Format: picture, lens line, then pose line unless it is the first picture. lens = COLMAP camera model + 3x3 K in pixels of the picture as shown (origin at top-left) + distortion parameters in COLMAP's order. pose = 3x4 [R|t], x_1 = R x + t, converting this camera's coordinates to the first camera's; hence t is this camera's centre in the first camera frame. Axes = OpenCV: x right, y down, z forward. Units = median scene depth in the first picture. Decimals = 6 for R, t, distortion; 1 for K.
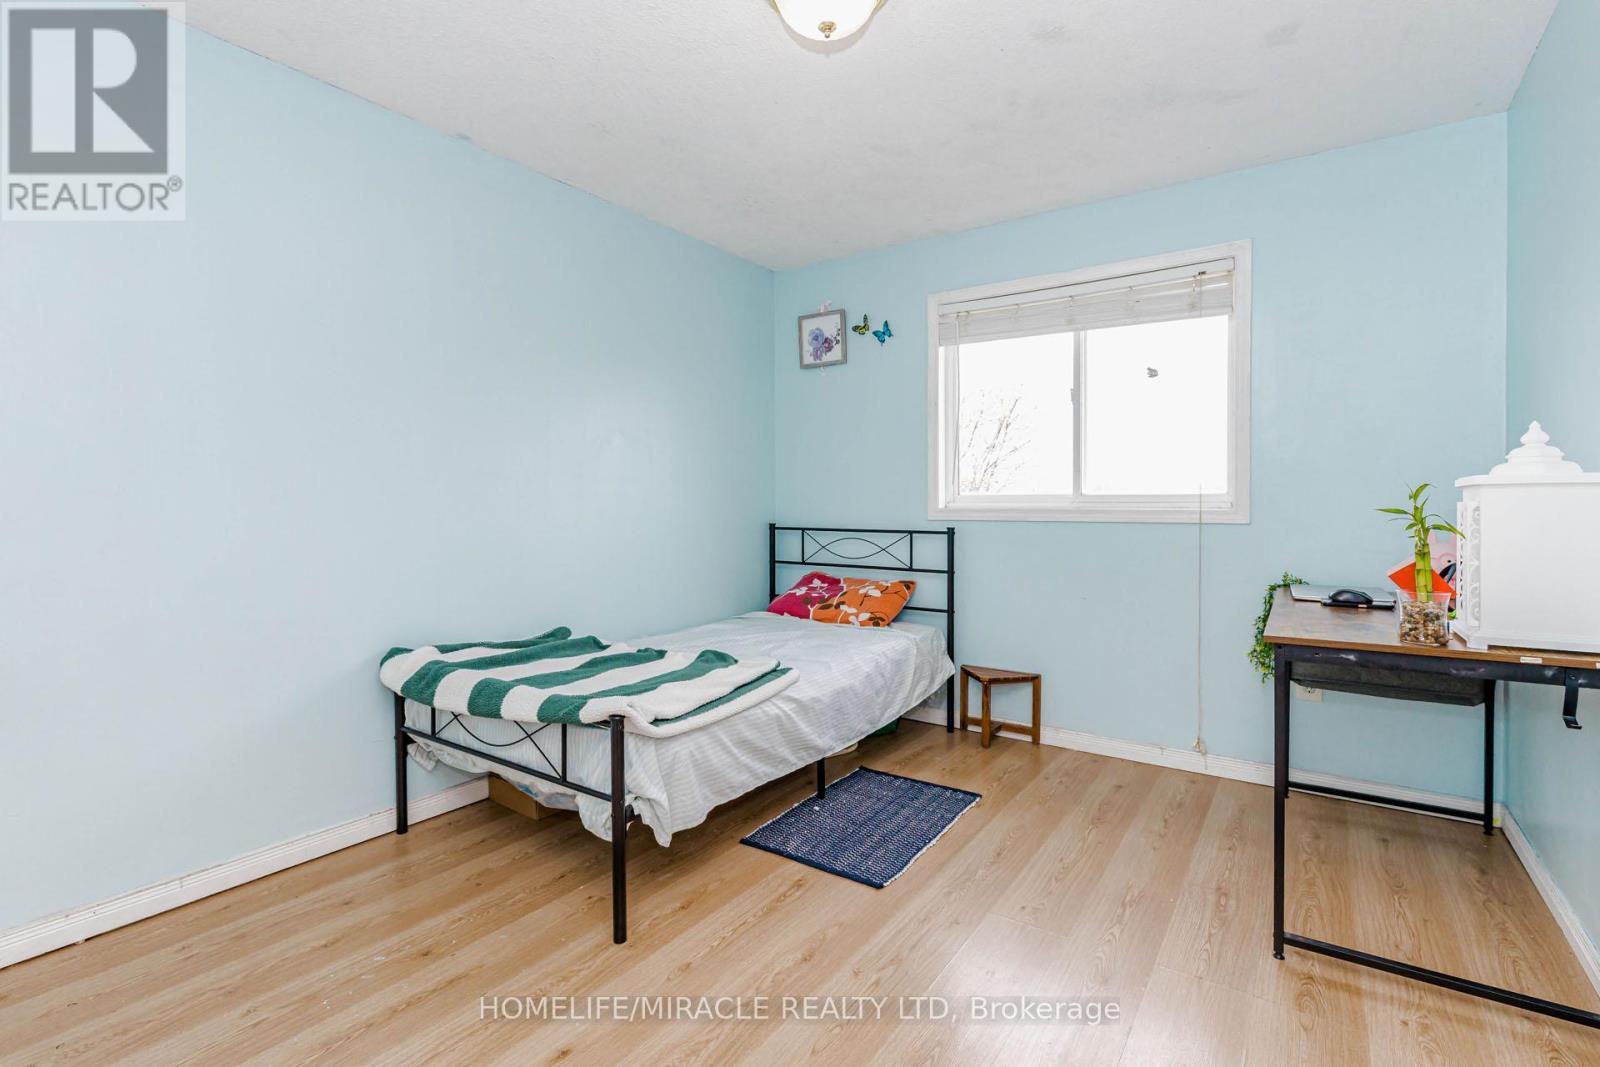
lens RADIAL K [[722.0, 0, 805.1], [0, 722.0, 526.9], [0, 0, 1]] dist [0.000852, 0.000266]
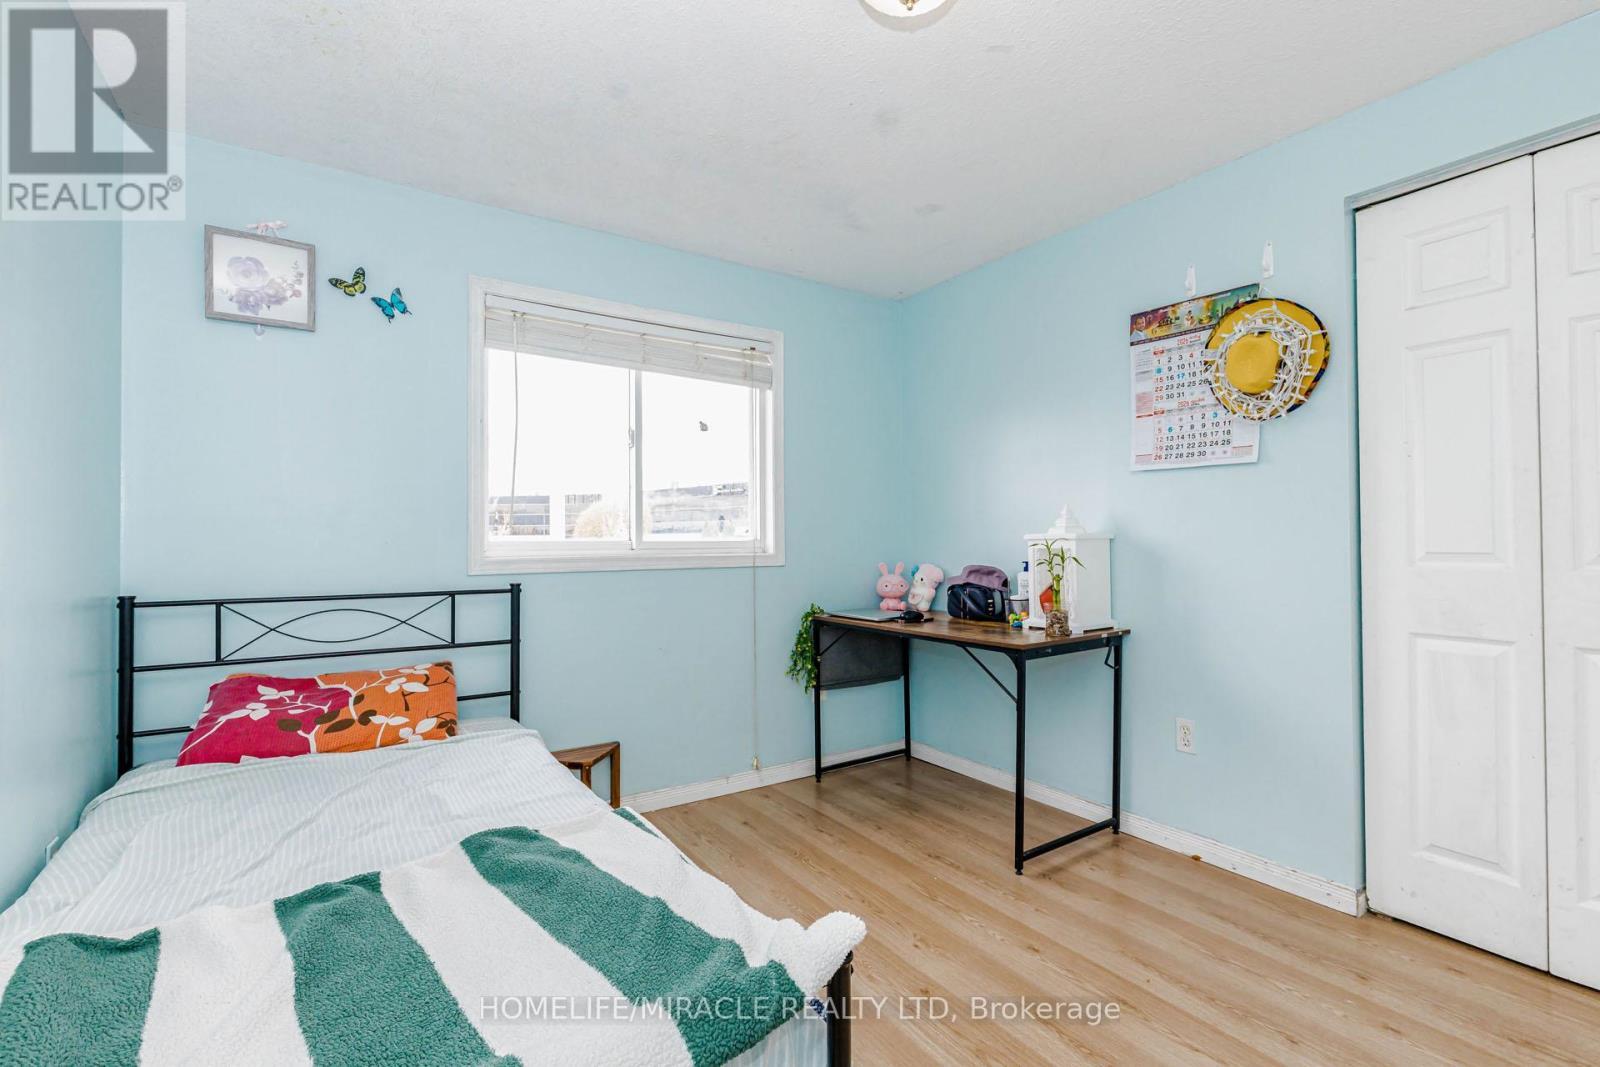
lens RADIAL K [[712.3, 0, 823.1], [0, 712.3, 537.8], [0, 0, 1]] dist [-0.013460, 0.000131]
pose [[0.374150, 0.001032, 0.927368, -0.378659], [0.035769, 0.999239, -0.015543, -0.024337], [-0.926678, 0.038987, 0.373829, 0.400890]]
